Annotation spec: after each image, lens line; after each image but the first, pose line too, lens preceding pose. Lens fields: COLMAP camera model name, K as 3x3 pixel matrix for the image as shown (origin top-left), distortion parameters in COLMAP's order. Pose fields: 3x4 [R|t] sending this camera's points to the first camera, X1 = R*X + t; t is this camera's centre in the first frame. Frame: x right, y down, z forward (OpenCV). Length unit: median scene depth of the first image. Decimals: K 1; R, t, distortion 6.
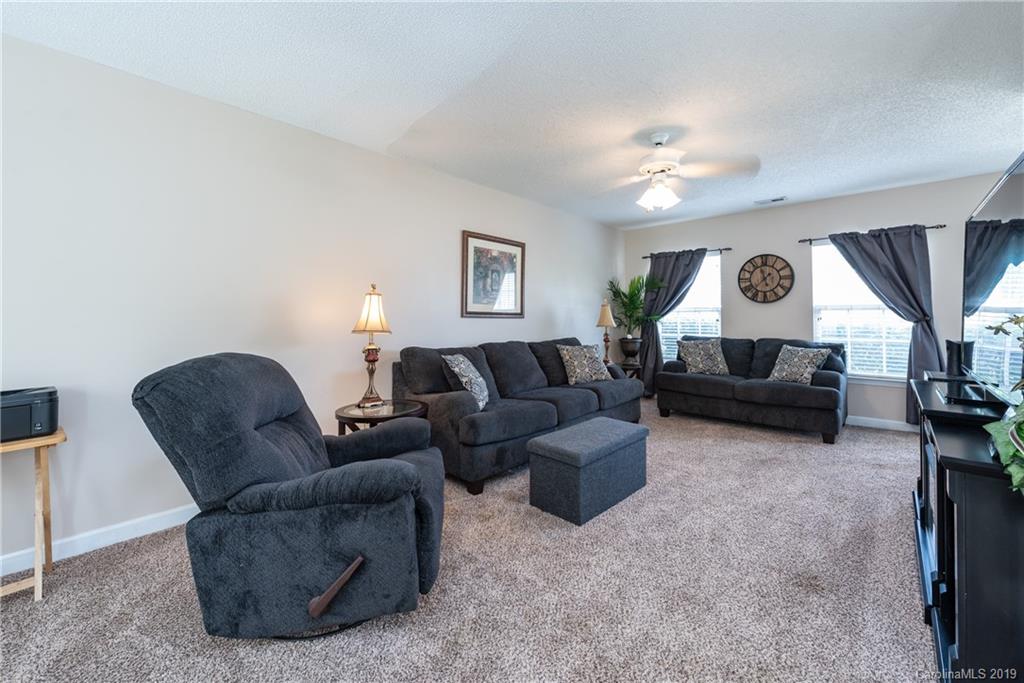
lens RADIAL K [[407.1, 0, 512.0], [0, 407.1, 314.3], [0, 0, 1]] dist [0.001026, 0.000051]
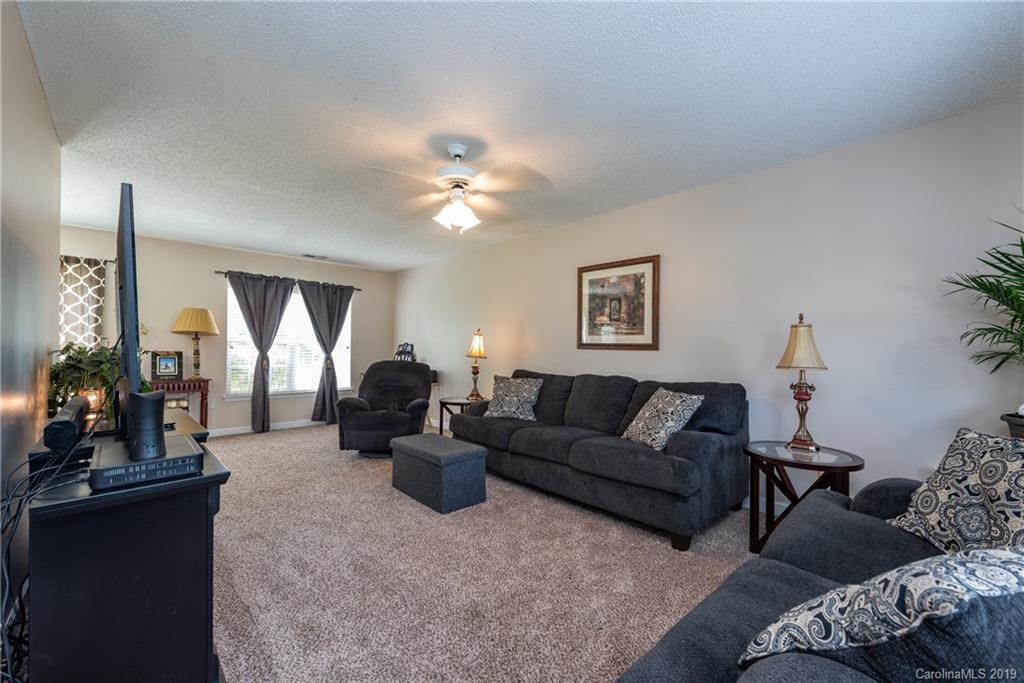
lens RADIAL K [[418.3, 0, 541.3], [0, 418.3, 352.5], [0, 0, 1]] dist [0.003035, 0.000269]
pose [[-0.026680, 0.011813, -0.999574, 0.975828], [0.004848, 0.999920, 0.011687, 0.003834], [0.999632, -0.004534, -0.026735, 0.915031]]
